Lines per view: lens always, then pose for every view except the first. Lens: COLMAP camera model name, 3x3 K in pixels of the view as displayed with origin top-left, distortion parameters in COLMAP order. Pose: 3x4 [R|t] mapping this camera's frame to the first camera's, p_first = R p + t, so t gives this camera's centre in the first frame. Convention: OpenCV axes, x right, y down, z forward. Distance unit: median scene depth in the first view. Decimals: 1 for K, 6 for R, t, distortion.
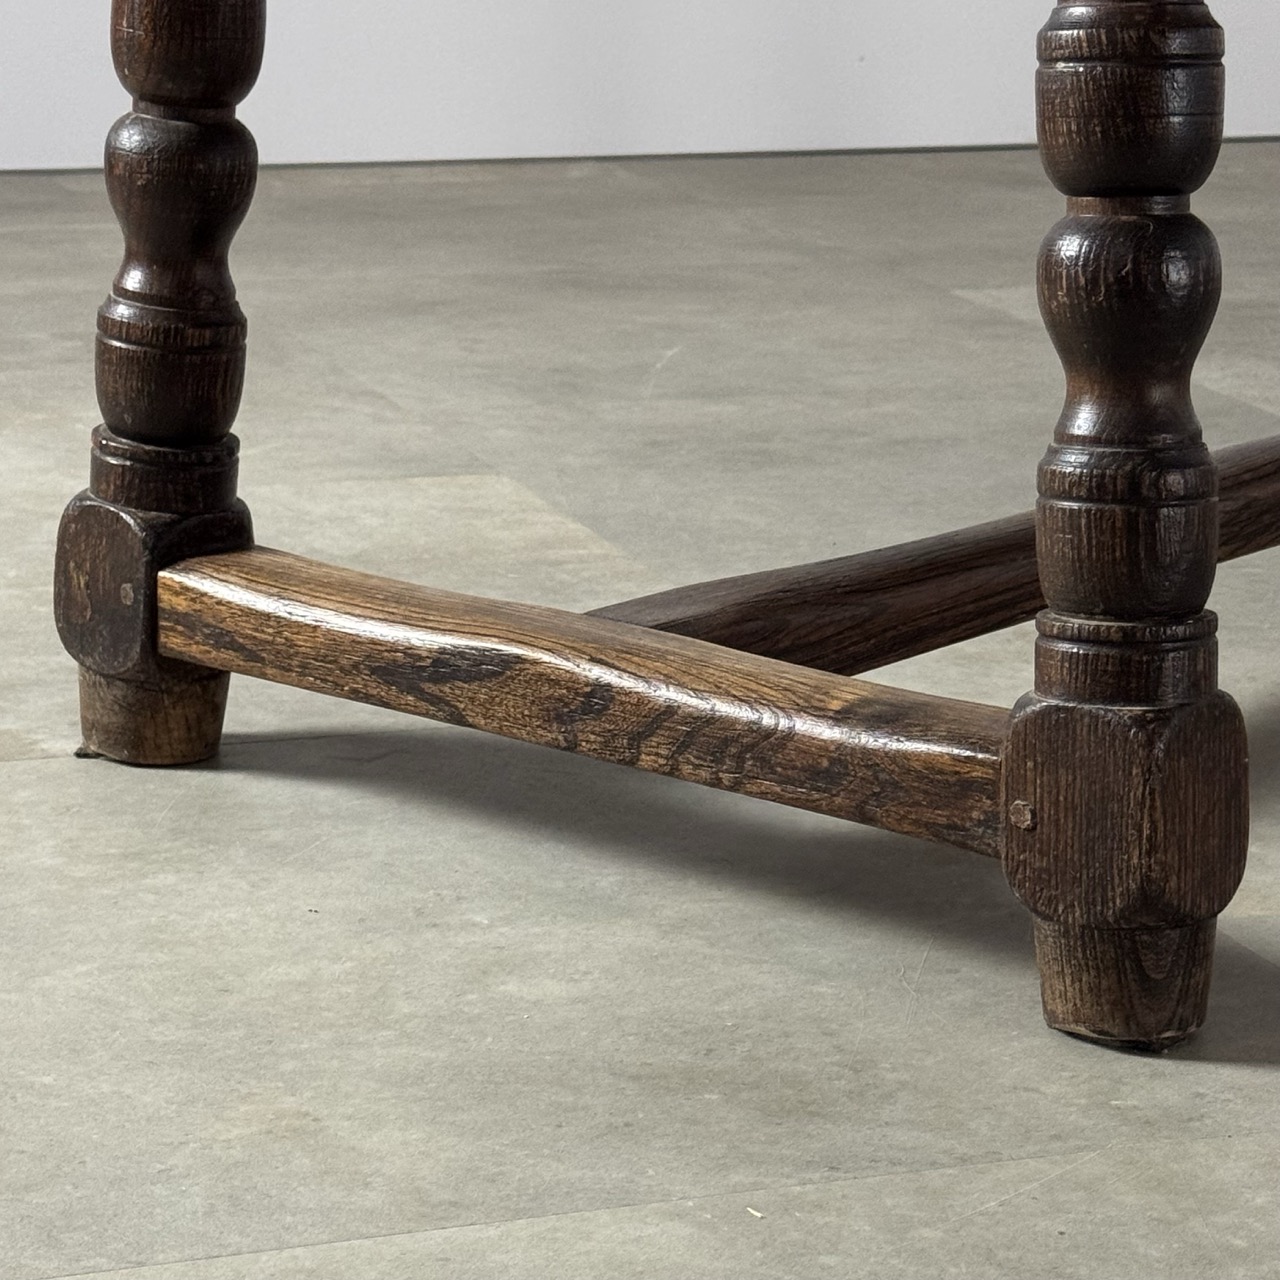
lens RADIAL K [[3835.3, 0, 670.8], [0, 3835.3, 774.7], [0, 0, 1]] dist [0.094465, 0.000000]
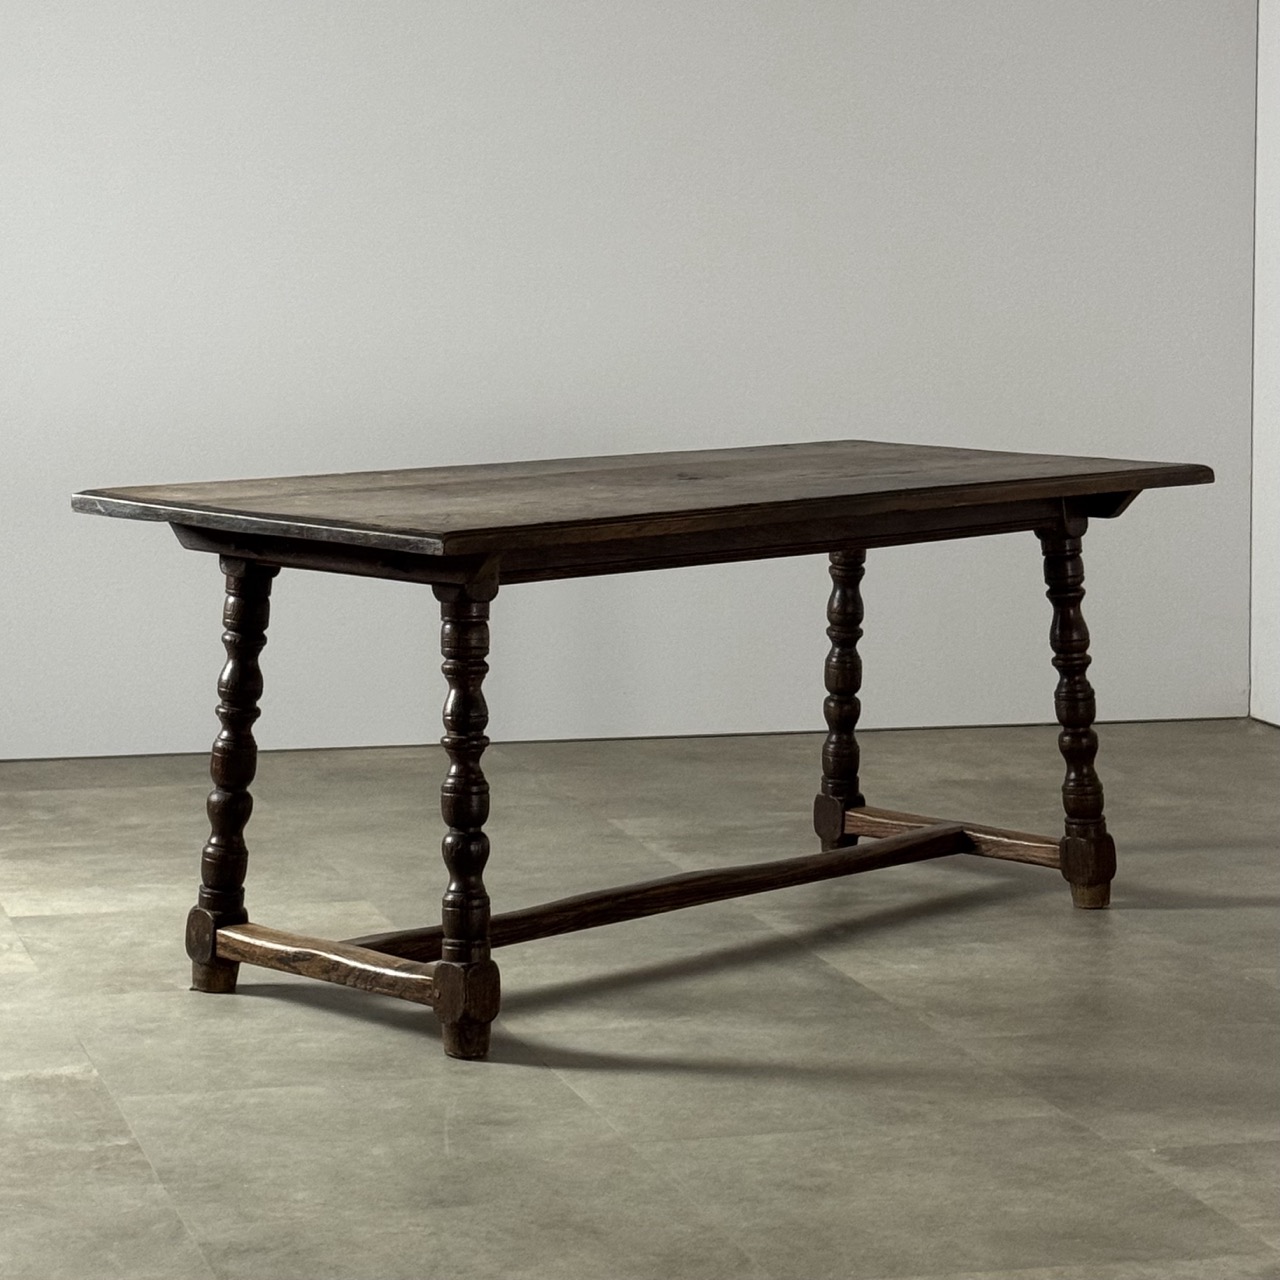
lens RADIAL K [[3545.4, 0, 671.9], [0, 3545.4, 411.6], [0, 0, 1]] dist [0.181531, 0.000000]
pose [[0.998851, 0.002644, -0.047860, 0.407997], [-0.012863, 0.976636, -0.214514, 0.167022], [0.046174, 0.214883, 0.975548, -2.092403]]
